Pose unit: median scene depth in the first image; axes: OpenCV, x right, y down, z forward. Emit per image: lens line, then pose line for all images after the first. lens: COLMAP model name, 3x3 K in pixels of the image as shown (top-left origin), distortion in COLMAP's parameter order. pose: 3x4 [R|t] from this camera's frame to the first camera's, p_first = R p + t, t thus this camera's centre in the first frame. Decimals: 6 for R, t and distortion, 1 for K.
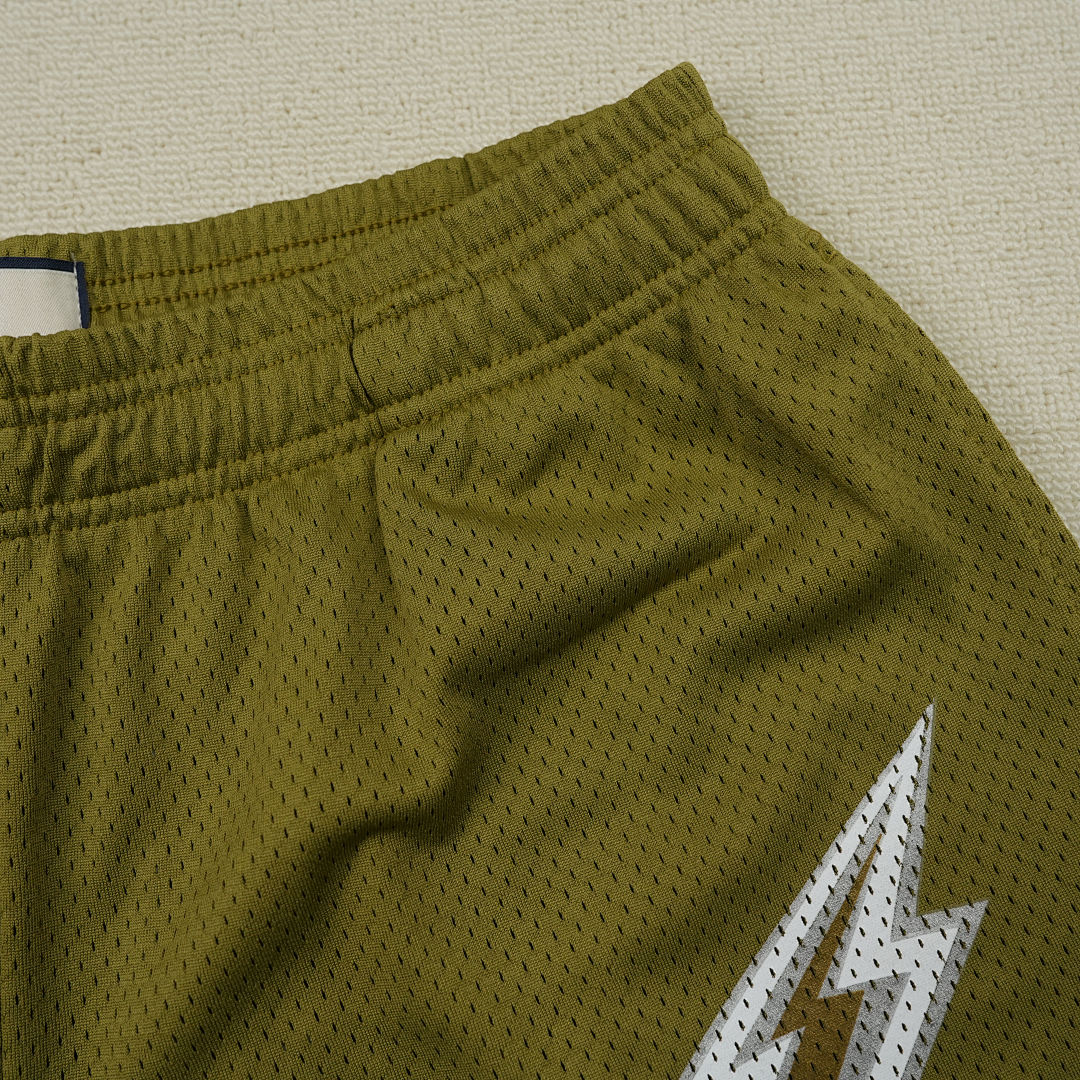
lens RADIAL K [[1198.5, 0, 543.9], [0, 1198.5, 554.1], [0, 0, 1]] dist [-0.020703, 0.003692]
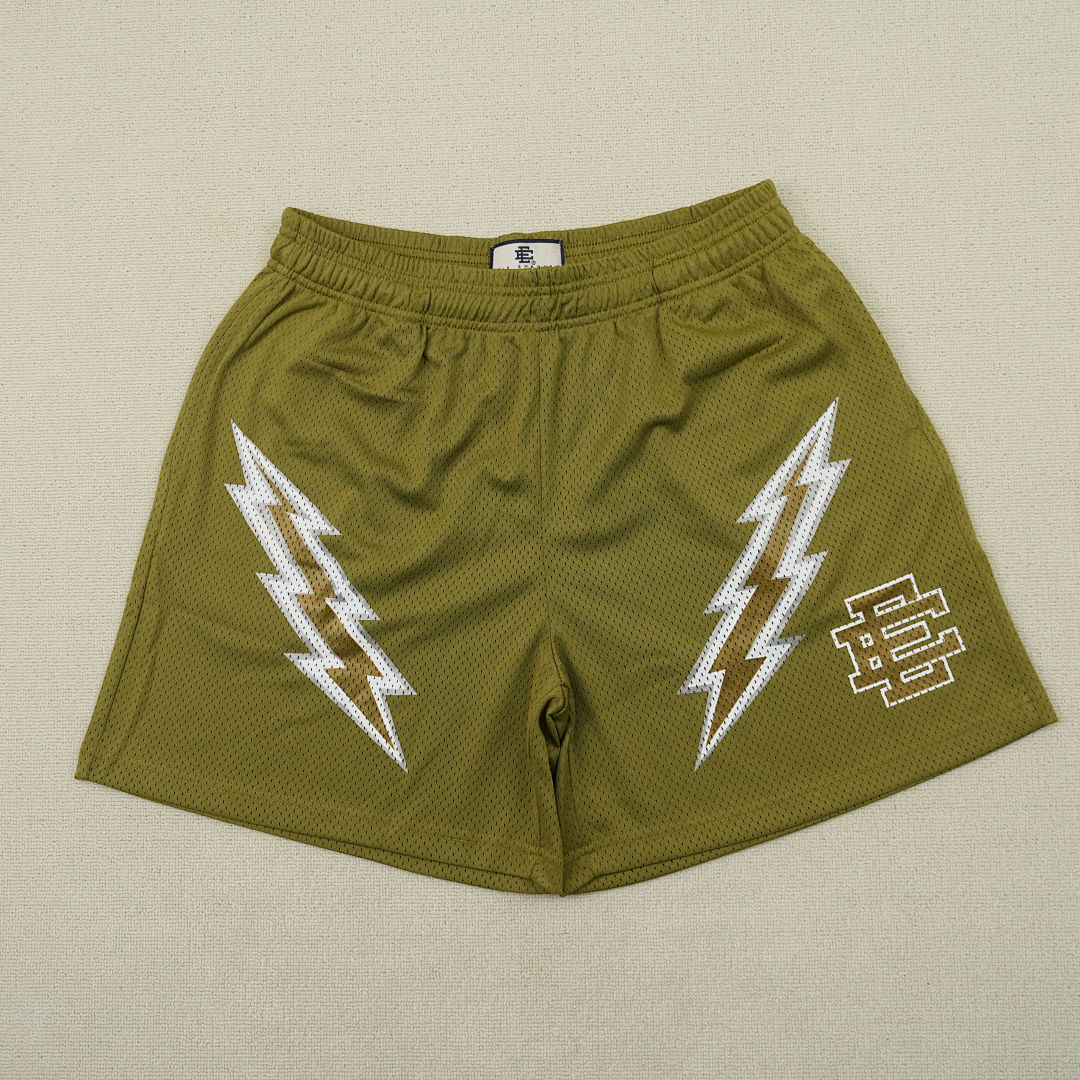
lens RADIAL K [[1198.5, 0, 543.9], [0, 1198.5, 554.1], [0, 0, 1]] dist [-0.020703, 0.003692]
pose [[0.997475, 0.043722, -0.055961, -0.239233], [-0.038895, 0.995655, 0.084611, 0.299062], [0.059417, -0.082221, 0.994841, -2.140721]]
